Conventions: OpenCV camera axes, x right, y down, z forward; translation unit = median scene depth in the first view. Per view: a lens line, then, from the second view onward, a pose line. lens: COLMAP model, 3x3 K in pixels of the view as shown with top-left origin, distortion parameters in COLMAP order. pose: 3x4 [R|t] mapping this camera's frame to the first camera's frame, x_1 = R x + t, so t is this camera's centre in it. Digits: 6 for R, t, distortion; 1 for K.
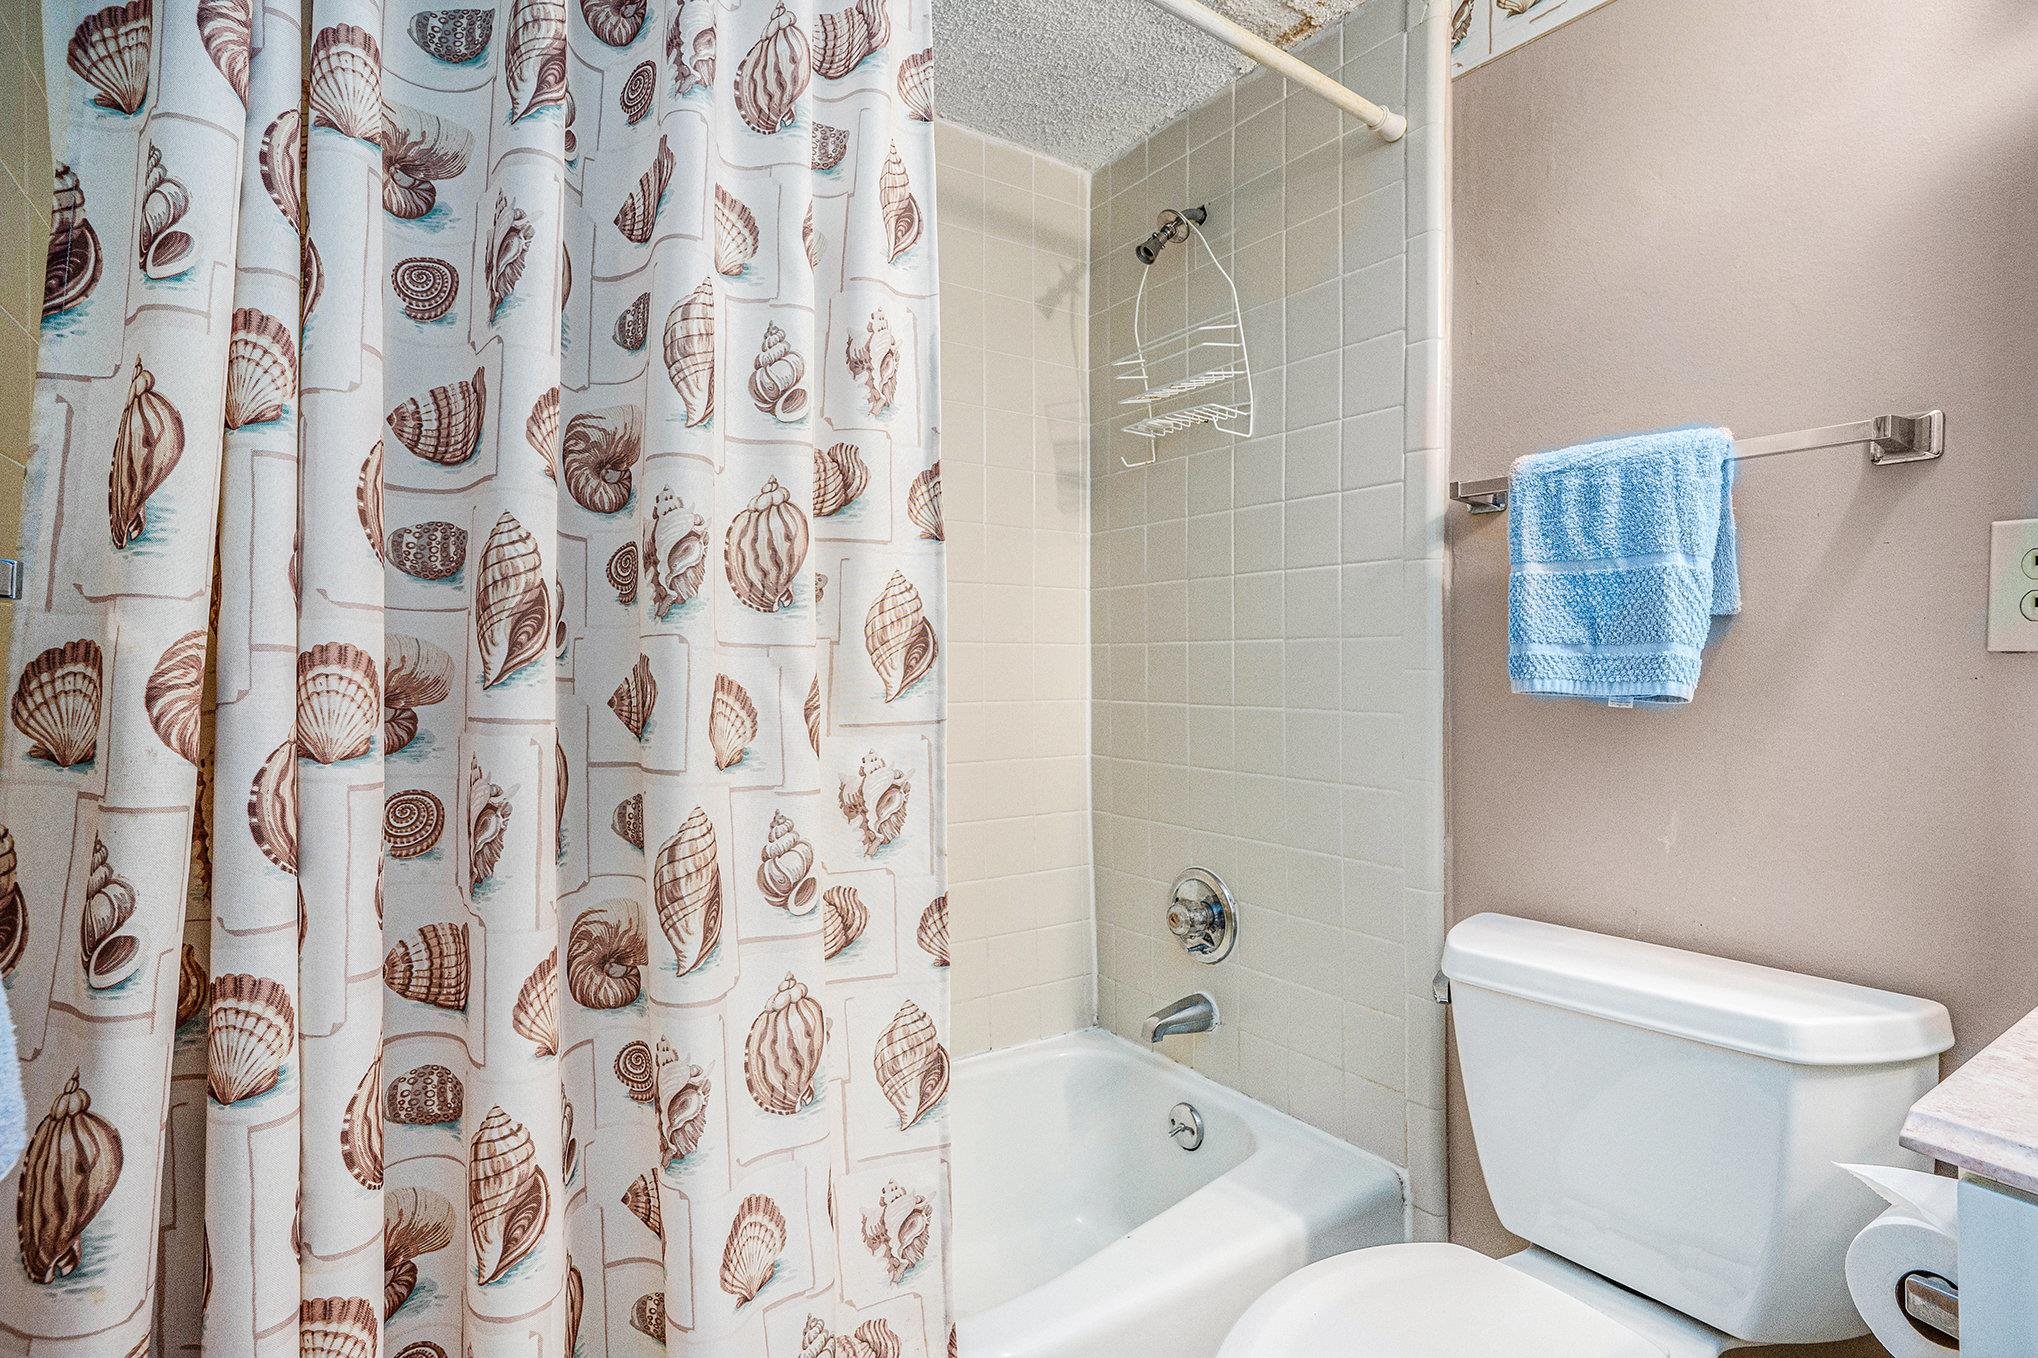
lens RADIAL K [[1022.9, 0, 1020.3], [0, 1022.9, 663.4], [0, 0, 1]] dist [-0.075122, 0.044163]
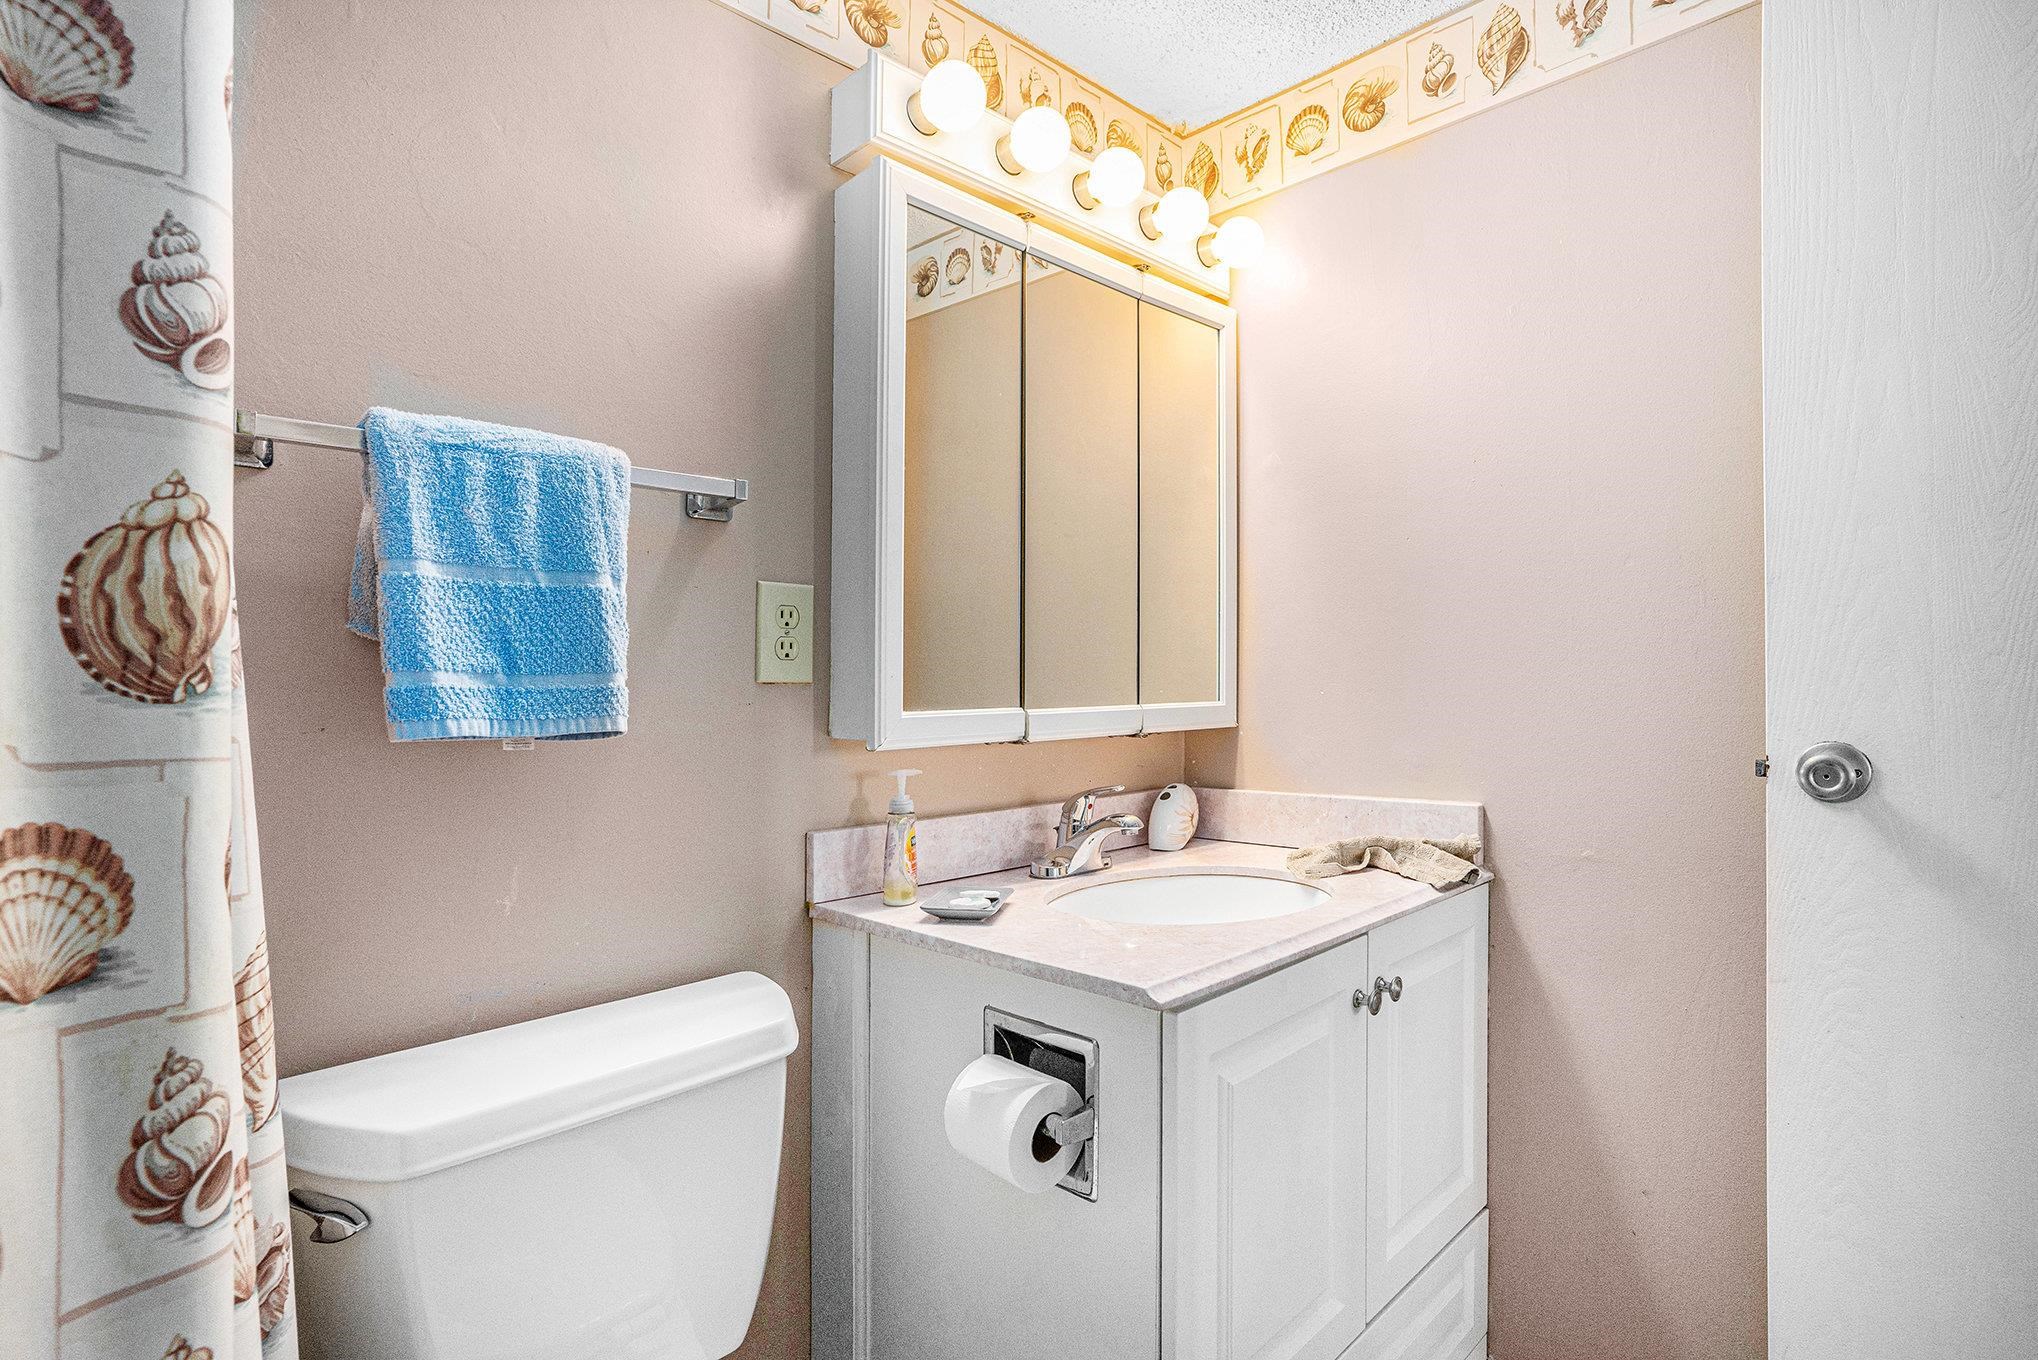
lens RADIAL K [[1022.9, 0, 1020.3], [0, 1022.9, 664.4], [0, 0, 1]] dist [-0.075122, 0.044163]
pose [[-0.155648, 0.011793, 0.987742, -0.285514], [-0.001227, 0.999926, -0.012131, -0.016880], [-0.987812, -0.003101, -0.155622, 0.707843]]
